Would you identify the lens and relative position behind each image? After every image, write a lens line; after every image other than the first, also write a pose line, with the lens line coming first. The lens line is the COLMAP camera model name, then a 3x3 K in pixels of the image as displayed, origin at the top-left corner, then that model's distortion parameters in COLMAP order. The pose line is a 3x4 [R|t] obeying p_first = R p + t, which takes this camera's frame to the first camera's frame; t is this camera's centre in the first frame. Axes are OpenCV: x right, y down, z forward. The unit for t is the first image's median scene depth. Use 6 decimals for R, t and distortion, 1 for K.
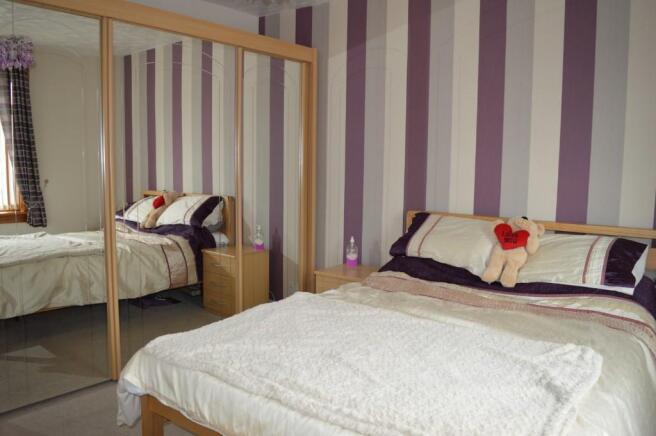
lens RADIAL K [[522.4, 0, 328.0], [0, 522.4, 218.0], [0, 0, 1]] dist [-0.090740, 0.013801]
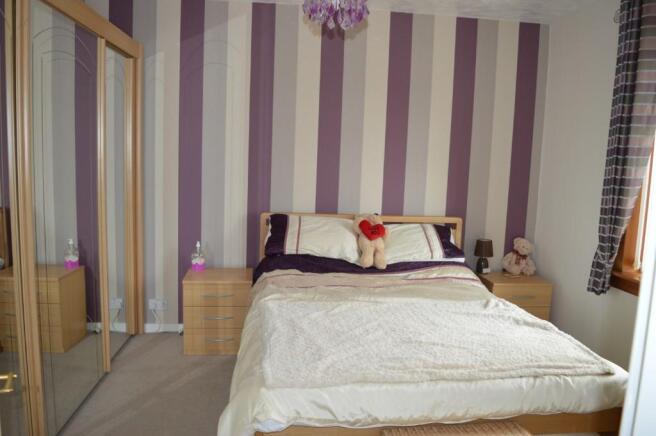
lens RADIAL K [[522.4, 0, 328.0], [0, 522.4, 218.0], [0, 0, 1]] dist [-0.090740, 0.013801]
pose [[0.714207, -0.073493, 0.696065, -0.654459], [0.048243, 0.997276, 0.055796, -0.073656], [-0.698270, -0.006270, 0.715807, 0.161912]]
